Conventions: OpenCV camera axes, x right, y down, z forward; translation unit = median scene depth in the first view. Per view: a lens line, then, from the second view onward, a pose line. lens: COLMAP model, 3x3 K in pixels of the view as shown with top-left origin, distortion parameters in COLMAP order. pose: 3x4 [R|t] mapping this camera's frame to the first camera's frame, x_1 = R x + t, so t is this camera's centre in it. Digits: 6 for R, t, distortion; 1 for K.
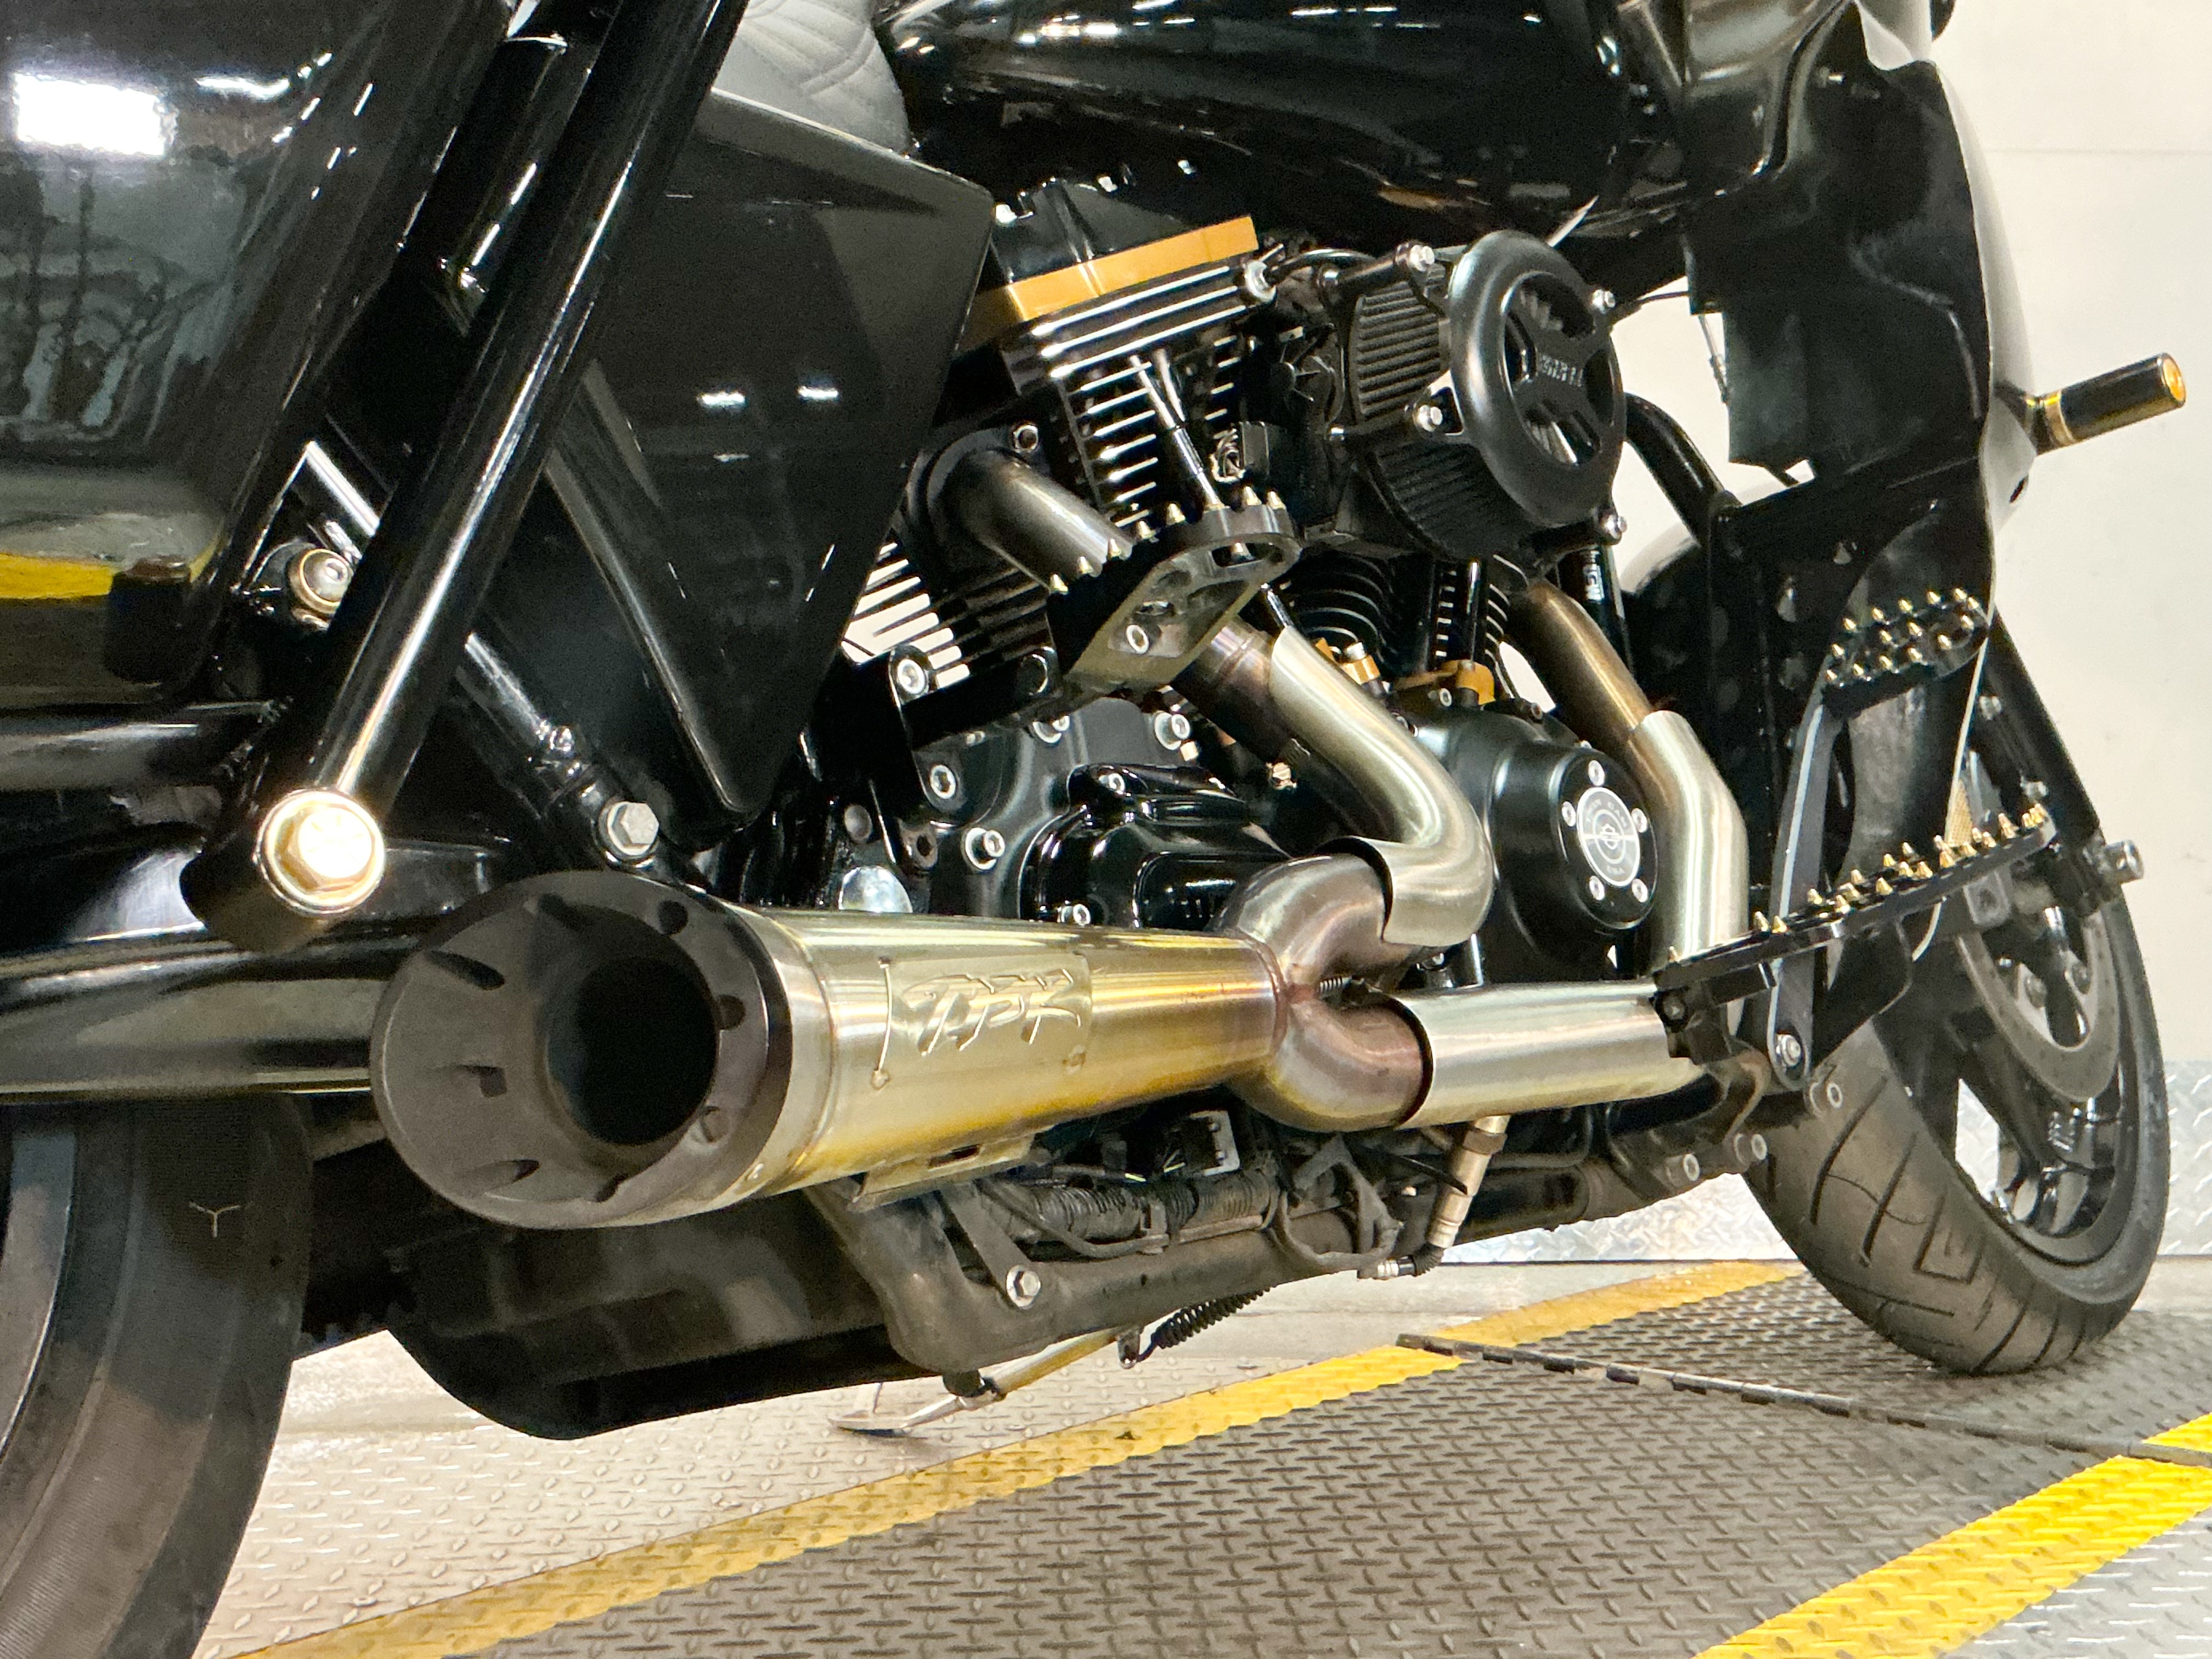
lens RADIAL K [[2679.3, 0, 1106.0], [0, 2679.3, 829.5], [0, 0, 1]] dist [0.171169, -0.351734]
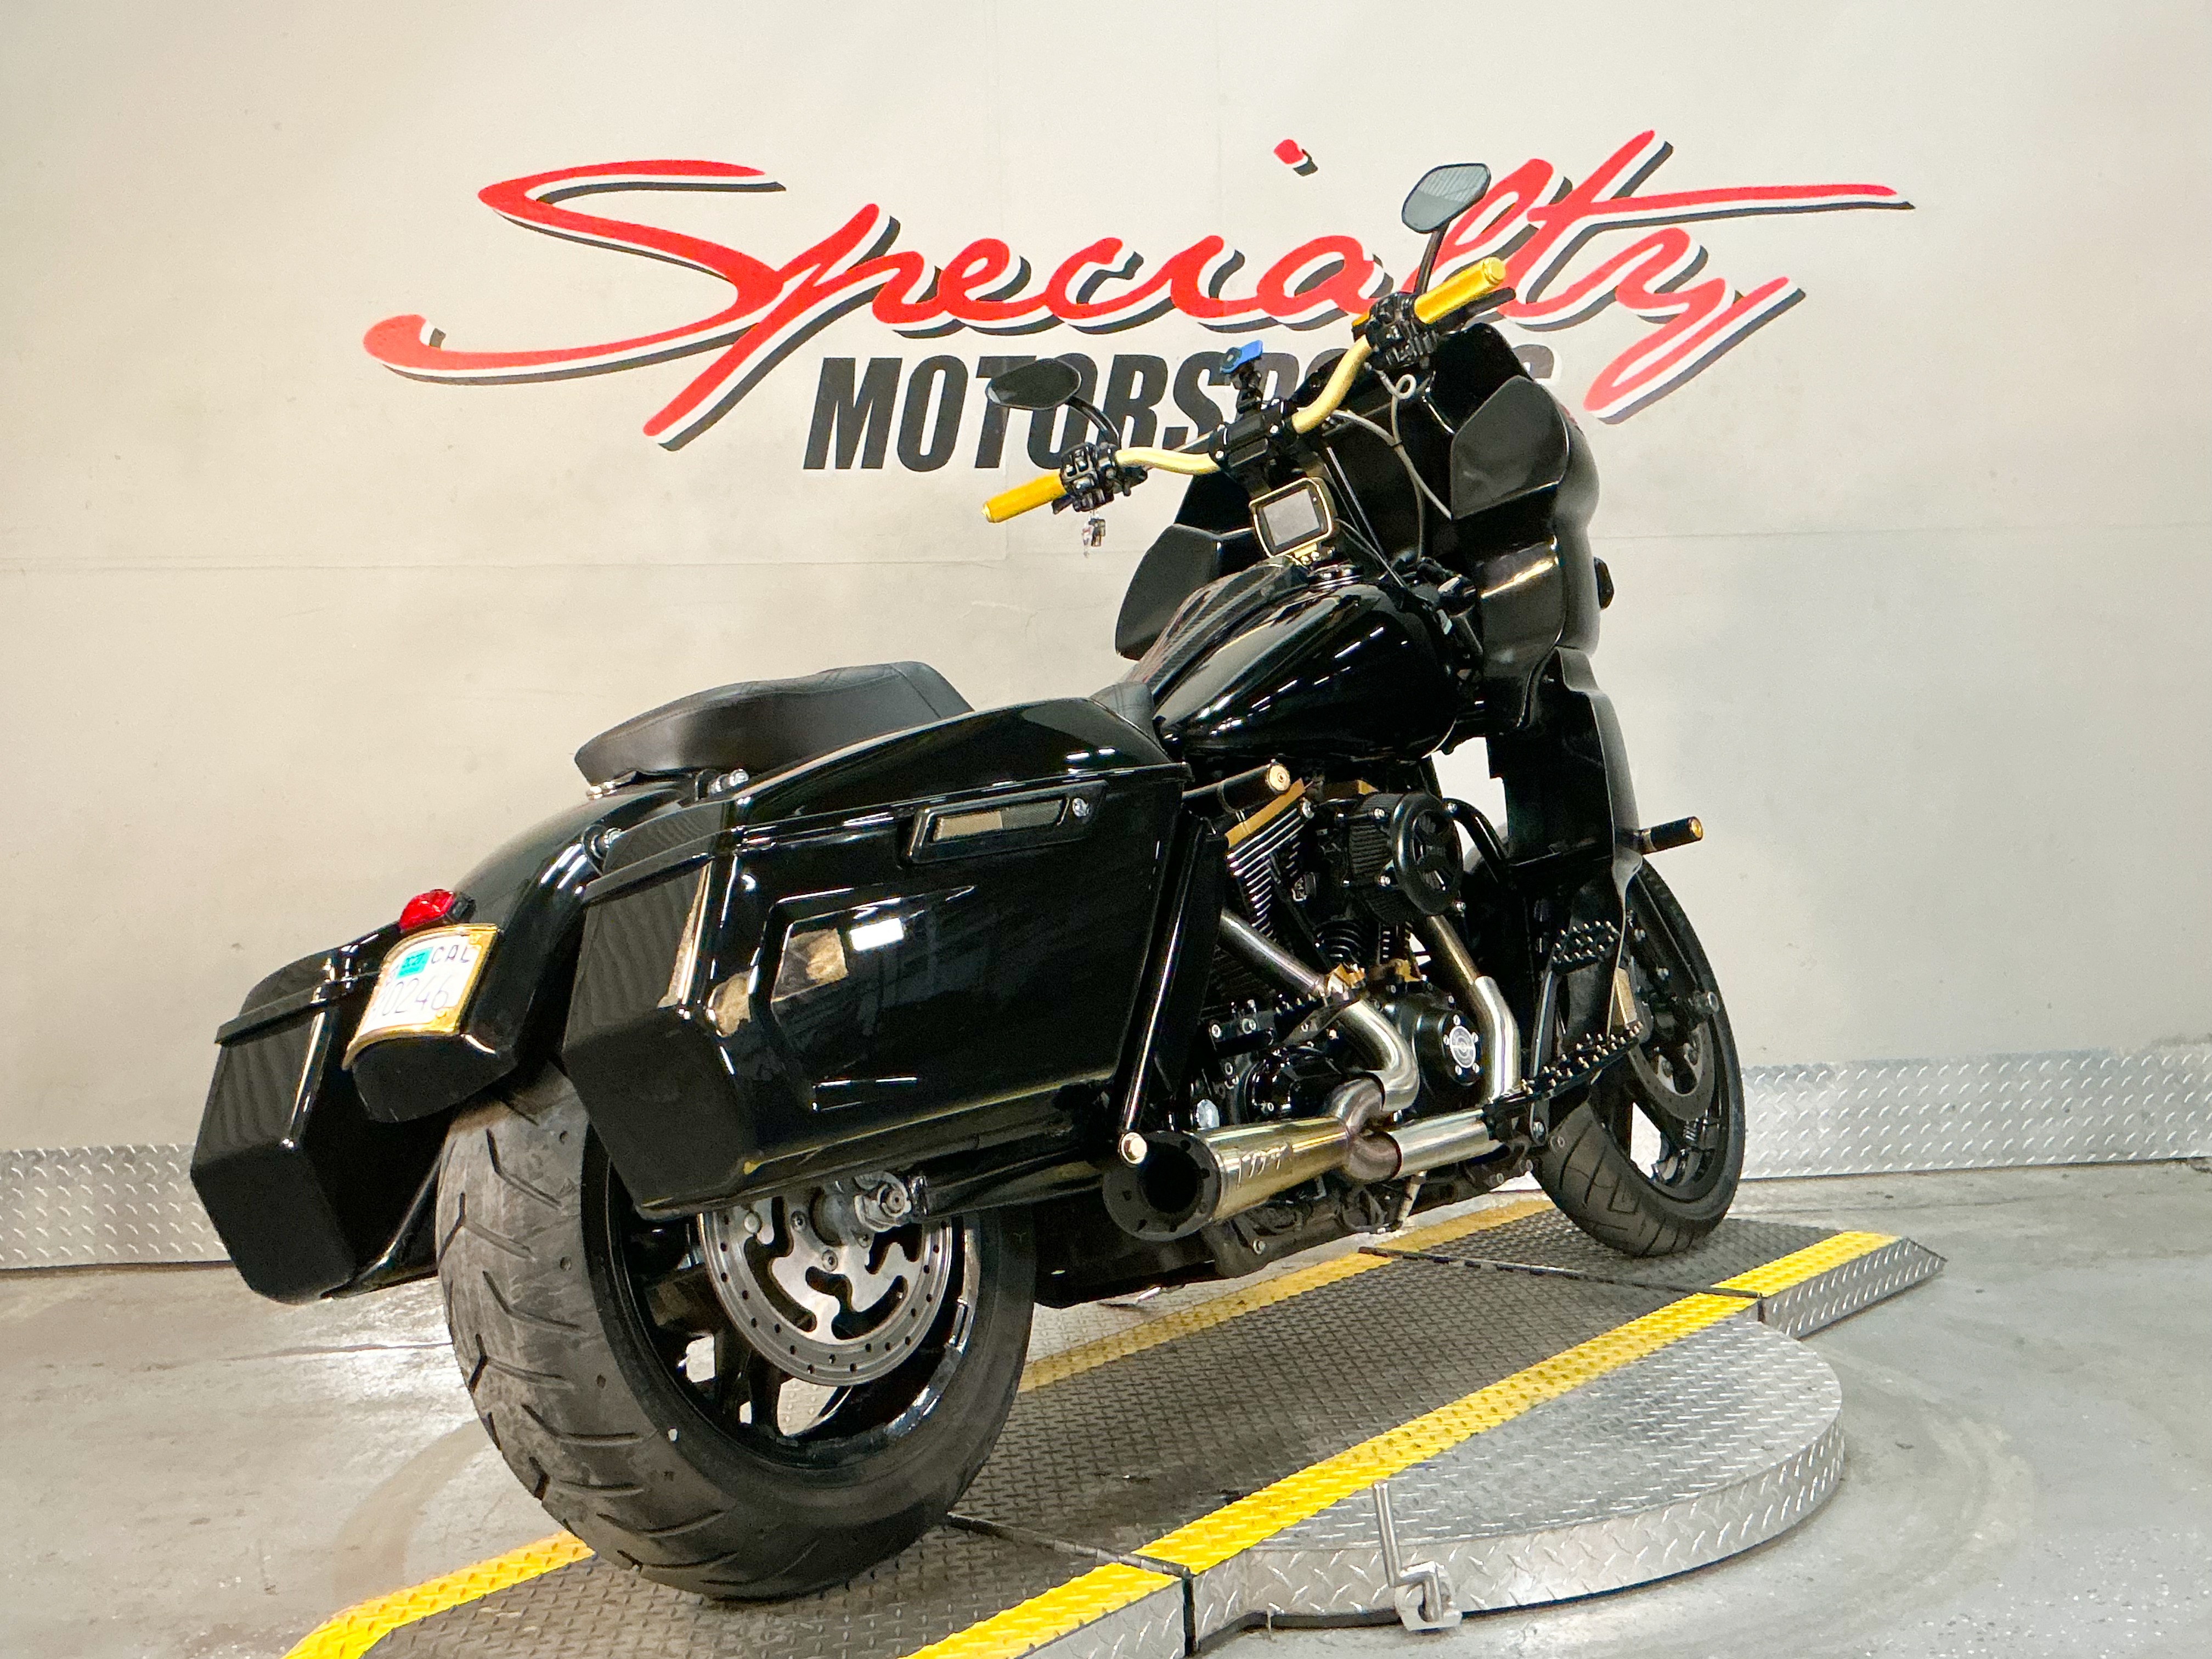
lens RADIAL K [[2458.4, 0, 1106.0], [0, 2458.4, 829.5], [0, 0, 1]] dist [0.175482, -0.383941]
pose [[0.998357, -0.030602, 0.048454, -0.225079], [0.029325, 0.999210, 0.026837, -0.250109], [-0.049237, -0.025372, 0.998465, -1.145997]]
